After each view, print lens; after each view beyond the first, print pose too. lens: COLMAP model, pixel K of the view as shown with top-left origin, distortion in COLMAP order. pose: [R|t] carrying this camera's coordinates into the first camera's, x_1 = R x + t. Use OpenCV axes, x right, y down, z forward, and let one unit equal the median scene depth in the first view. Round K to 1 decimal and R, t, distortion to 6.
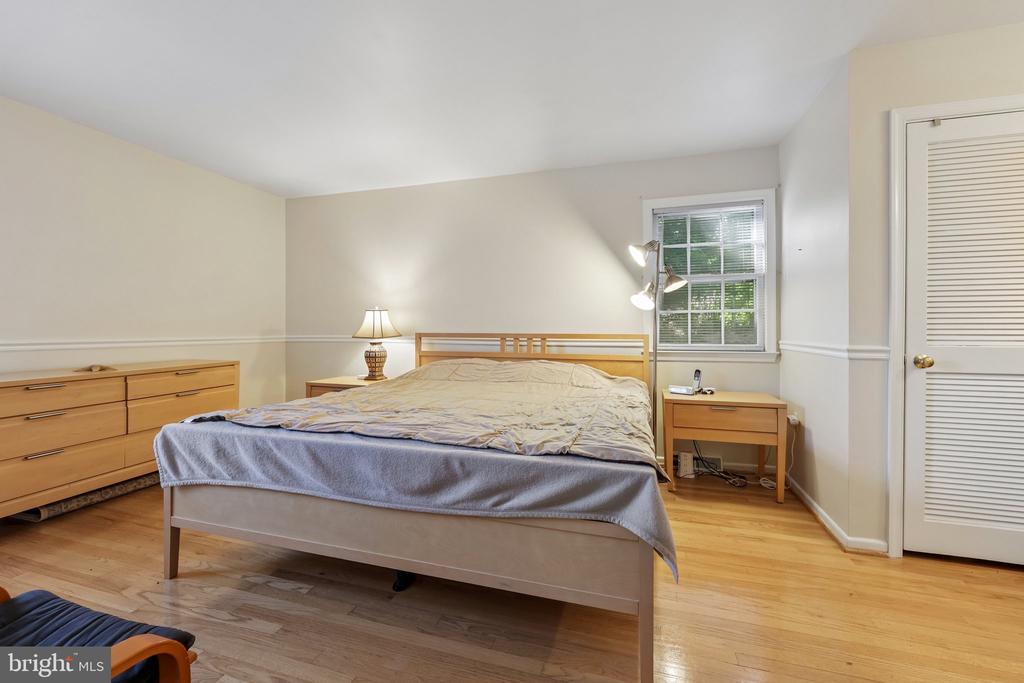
lens RADIAL K [[421.1, 0, 511.1], [0, 421.1, 331.2], [0, 0, 1]] dist [0.001520, -0.000415]
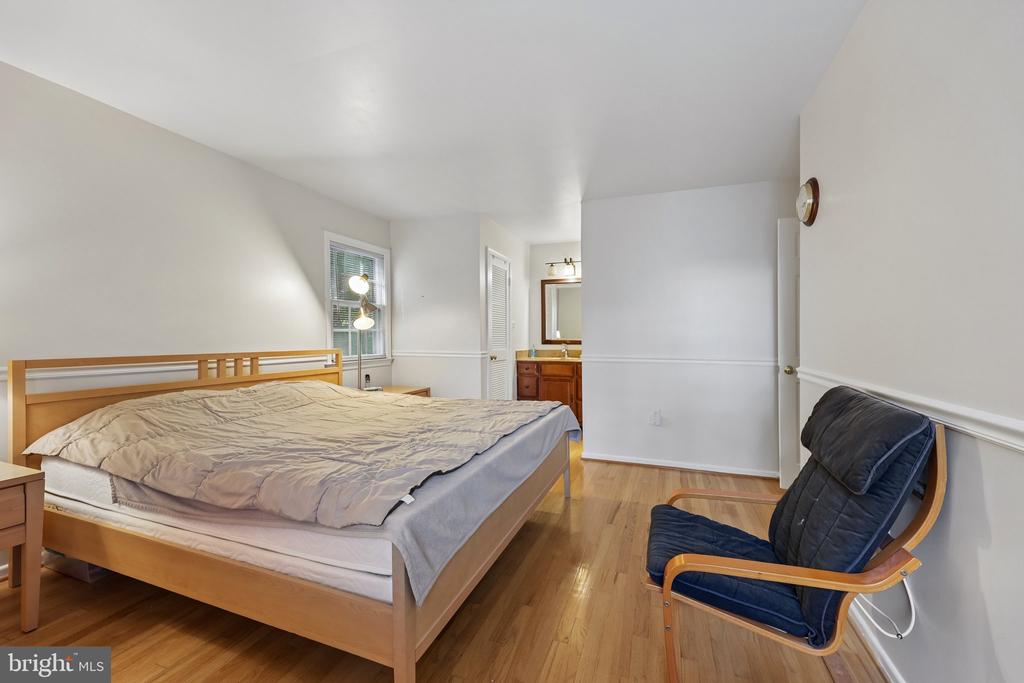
lens RADIAL K [[421.1, 0, 505.5], [0, 421.1, 338.1], [0, 0, 1]] dist [0.001520, -0.000415]
pose [[0.070877, -0.005980, 0.997467, -0.757462], [0.002760, 0.999979, 0.005799, -0.026833], [-0.997481, 0.002342, 0.070892, 0.423811]]
